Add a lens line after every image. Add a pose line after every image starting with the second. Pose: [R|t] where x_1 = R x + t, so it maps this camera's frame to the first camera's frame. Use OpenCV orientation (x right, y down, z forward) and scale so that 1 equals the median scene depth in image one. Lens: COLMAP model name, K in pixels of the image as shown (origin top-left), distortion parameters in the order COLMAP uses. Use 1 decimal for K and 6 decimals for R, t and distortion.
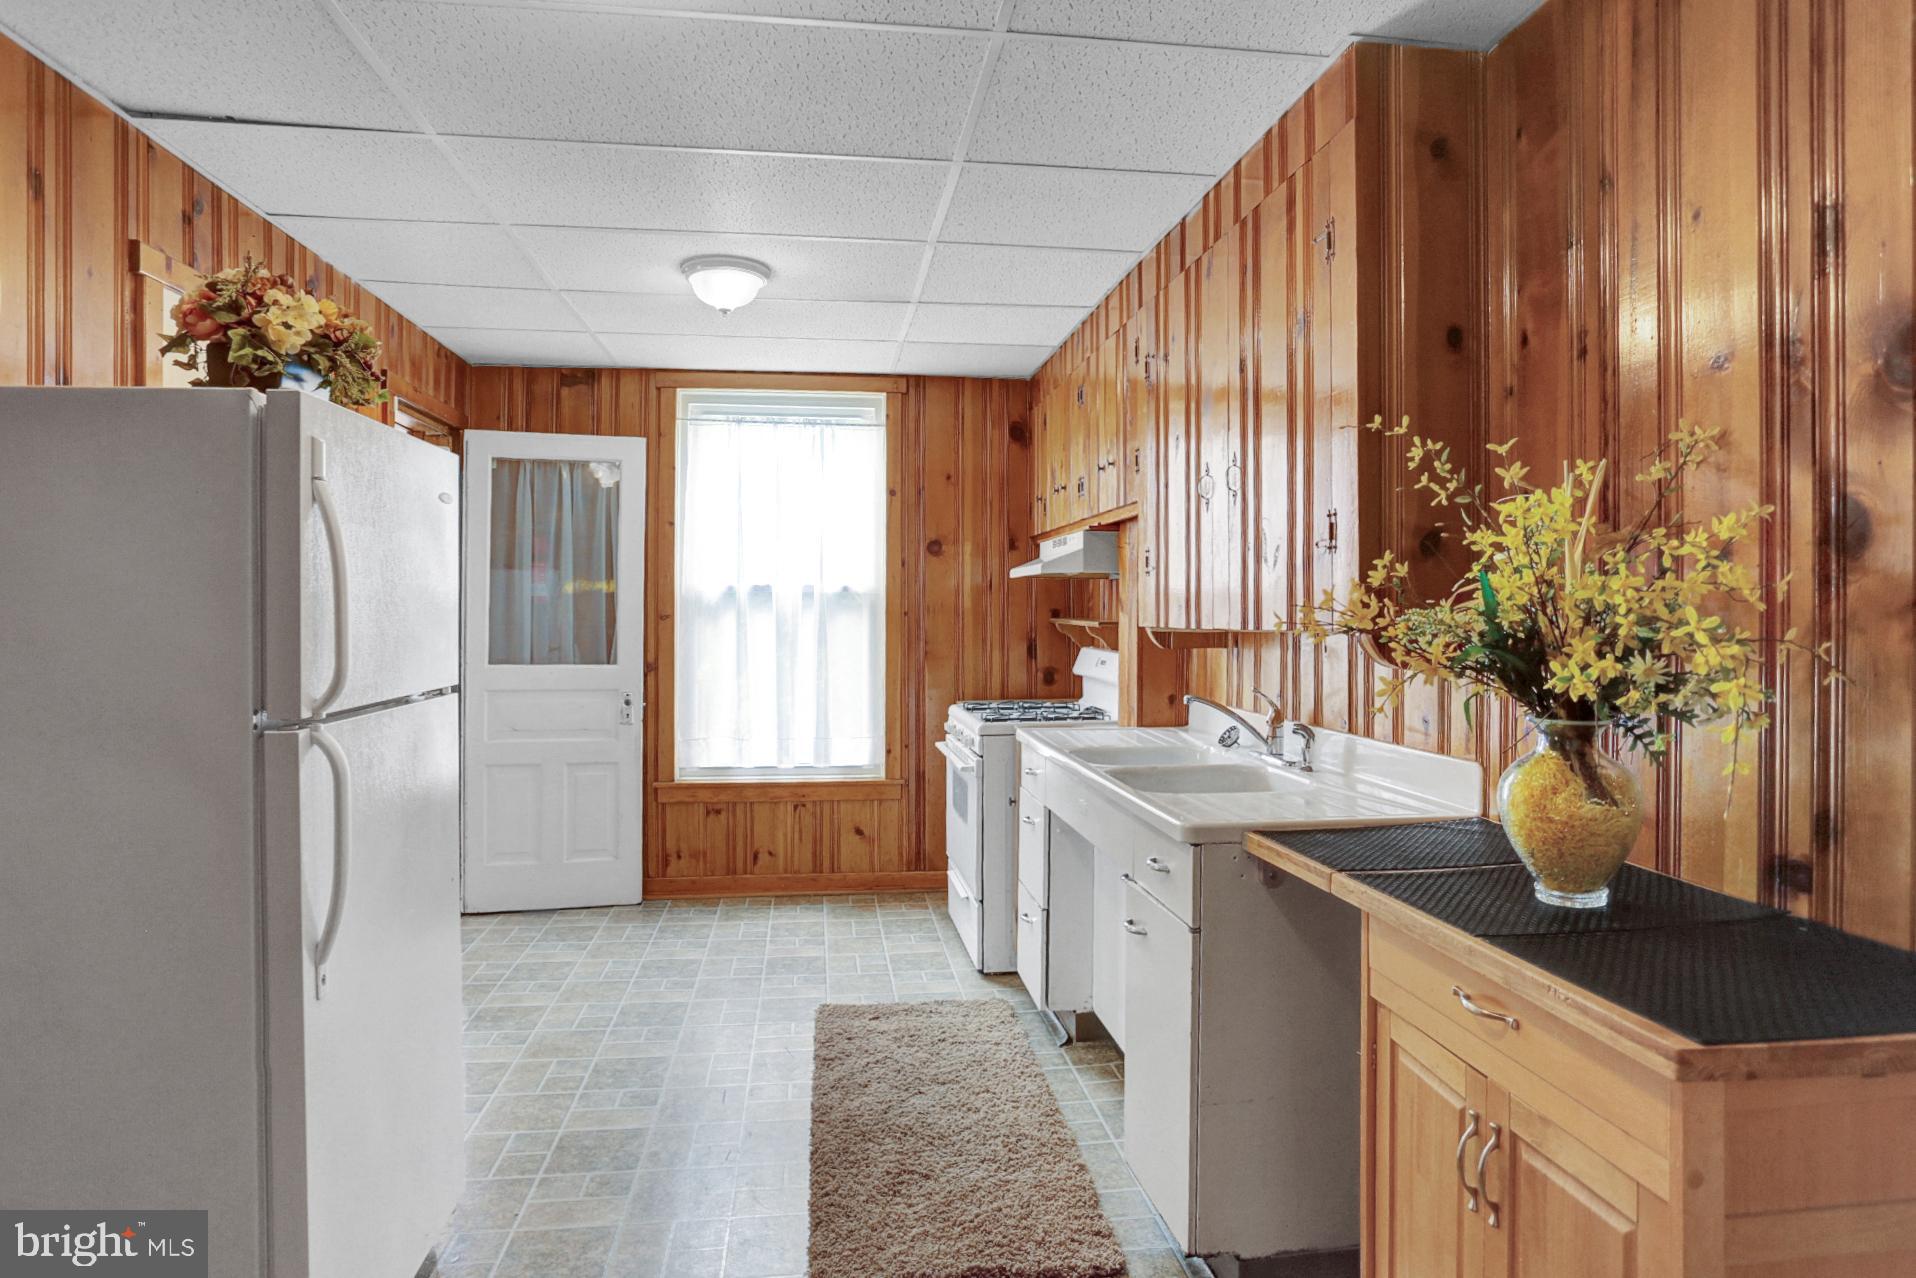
lens RADIAL K [[1118.1, 0, 950.4], [0, 1118.1, 621.8], [0, 0, 1]] dist [-0.059058, 0.041883]
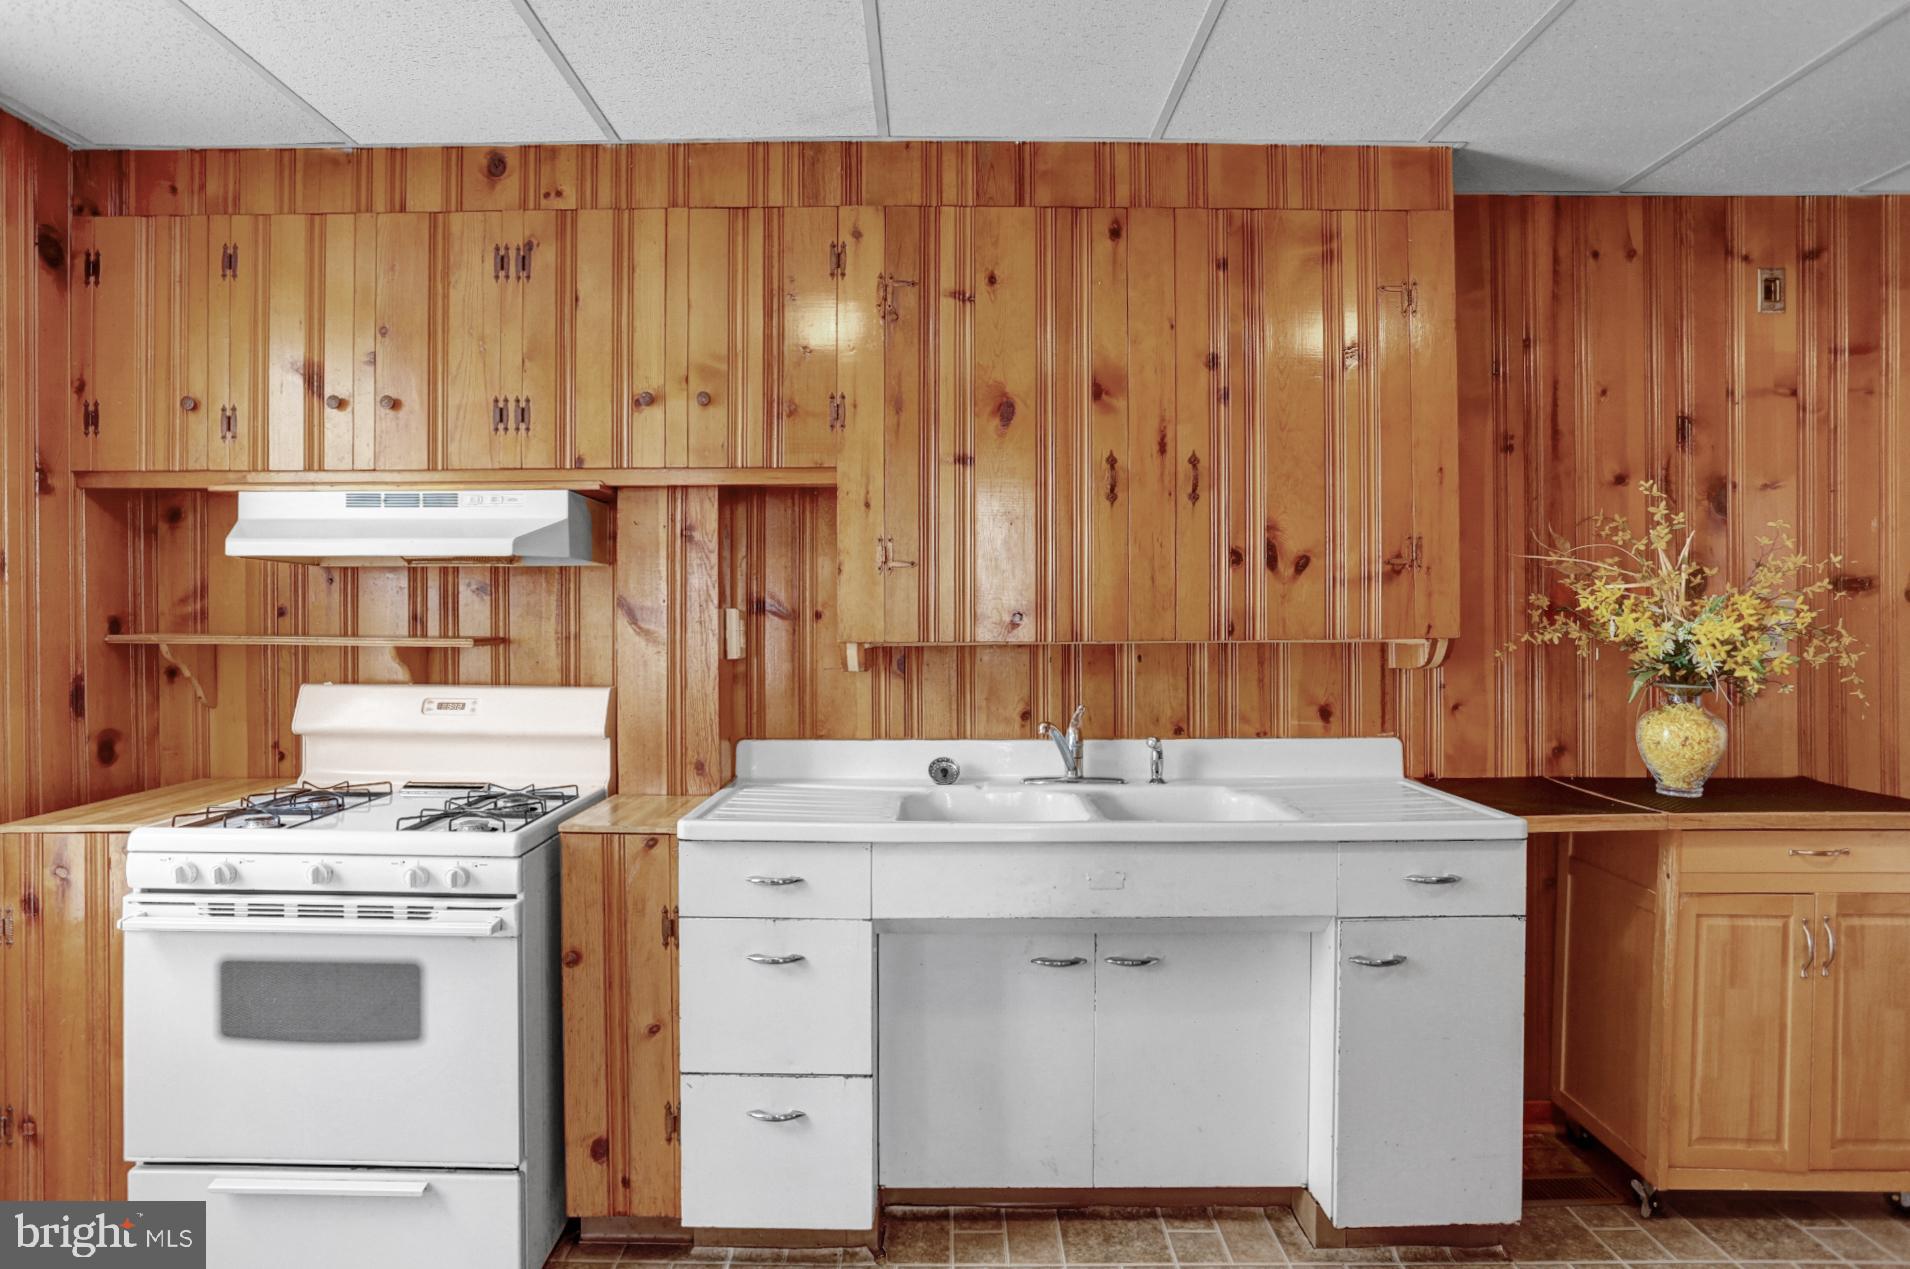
lens RADIAL K [[1114.6, 0, 947.4], [0, 1114.6, 617.3], [0, 0, 1]] dist [-0.059058, 0.041883]
pose [[0.123315, -0.004749, 0.992356, -0.235650], [0.009422, 0.999949, 0.003615, -0.005808], [-0.992323, 0.008904, 0.123353, 0.366817]]
